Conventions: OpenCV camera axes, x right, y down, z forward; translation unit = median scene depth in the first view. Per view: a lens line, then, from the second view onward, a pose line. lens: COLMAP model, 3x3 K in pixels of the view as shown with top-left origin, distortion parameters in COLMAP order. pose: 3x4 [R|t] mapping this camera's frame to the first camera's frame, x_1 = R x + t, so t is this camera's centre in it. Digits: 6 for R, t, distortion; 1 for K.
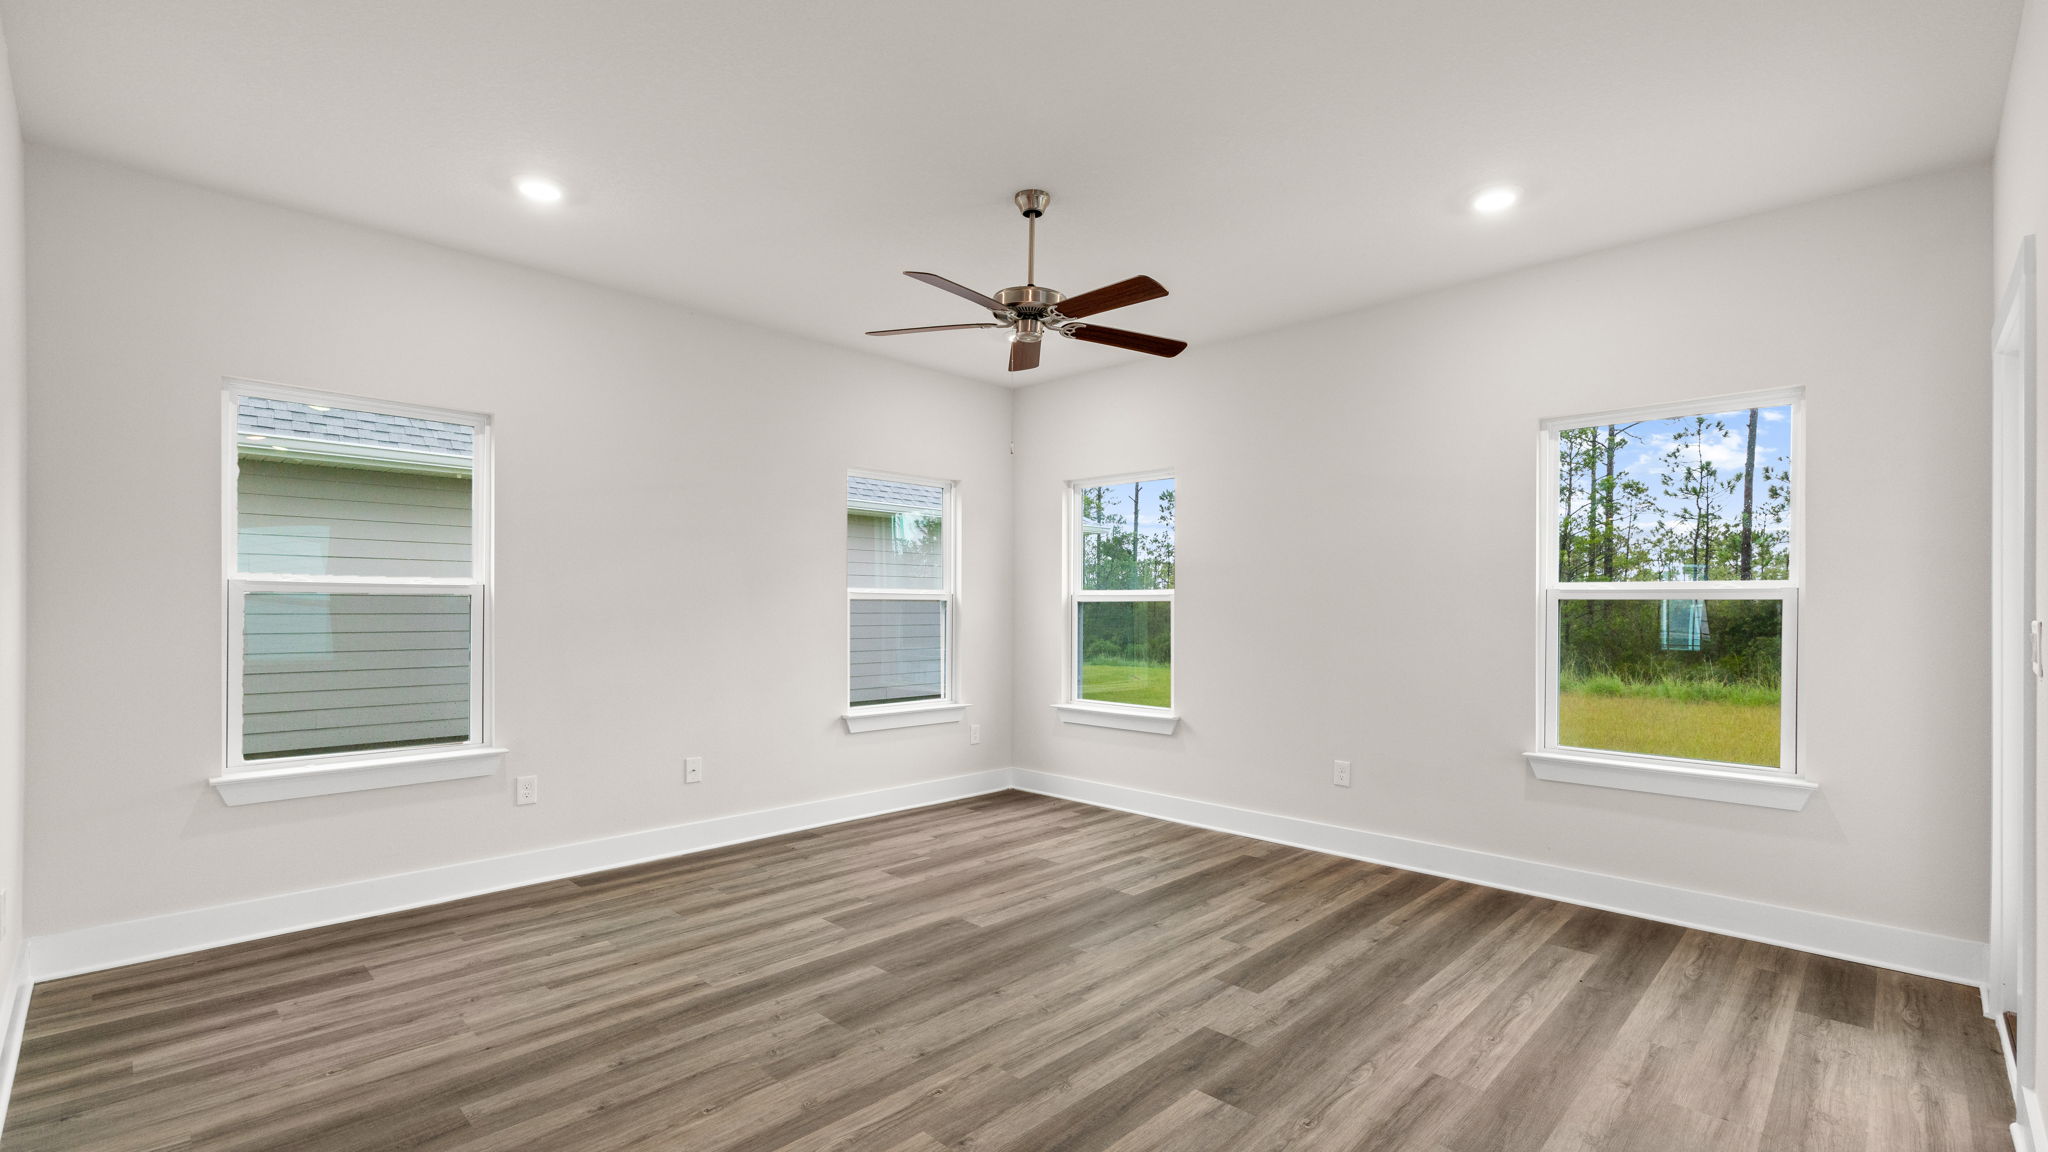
lens RADIAL K [[891.8, 0, 1024.8], [0, 891.8, 608.8], [0, 0, 1]] dist [0.000616, 0.000378]
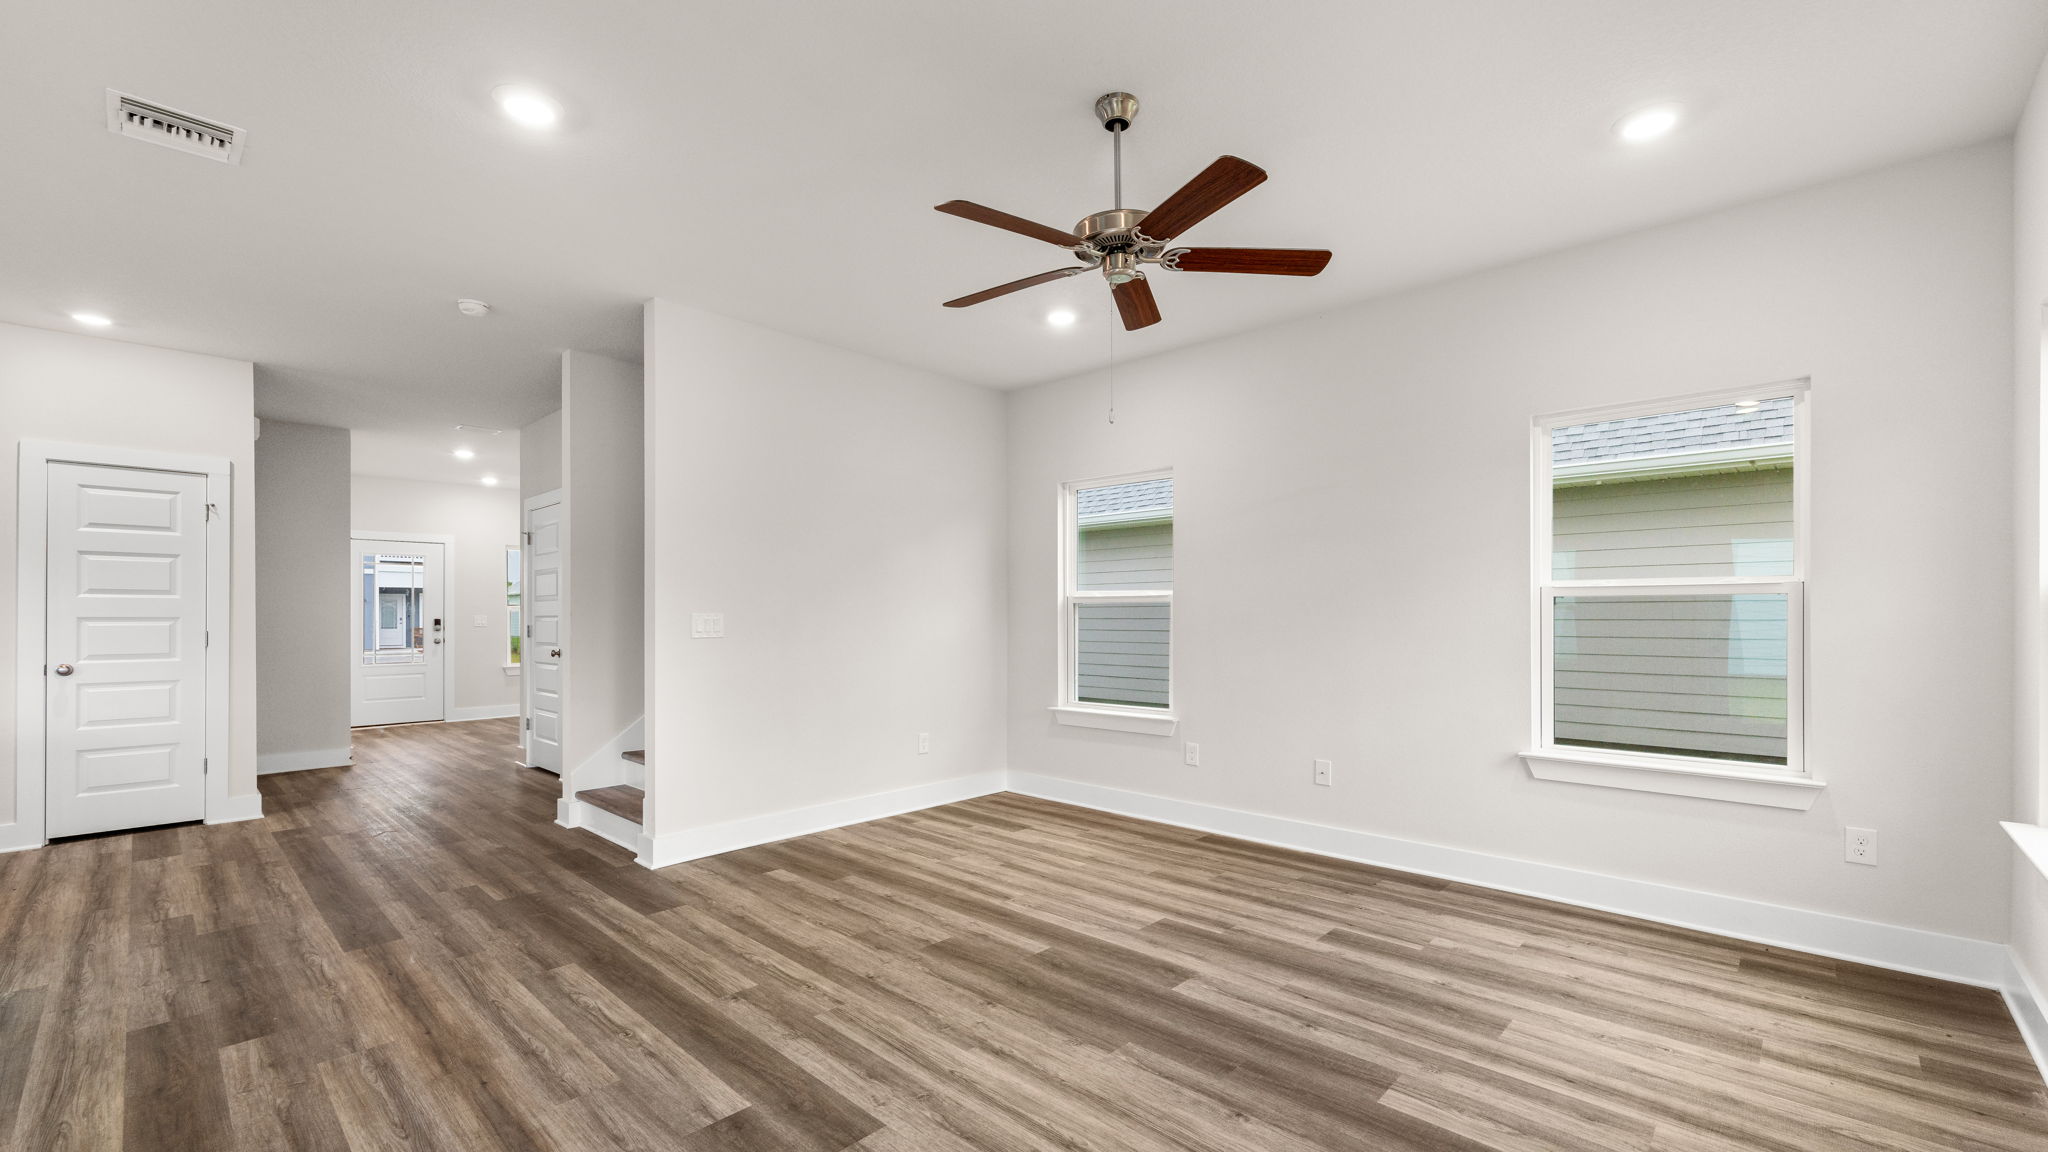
lens RADIAL K [[868.1, 0, 1058.5], [0, 868.1, 616.5], [0, 0, 1]] dist [0.002654, 0.000541]
pose [[0.017479, -0.003532, -0.999841, 0.755830], [0.002218, 0.999991, -0.003493, 0.012371], [0.999845, -0.002157, 0.017487, 0.877439]]
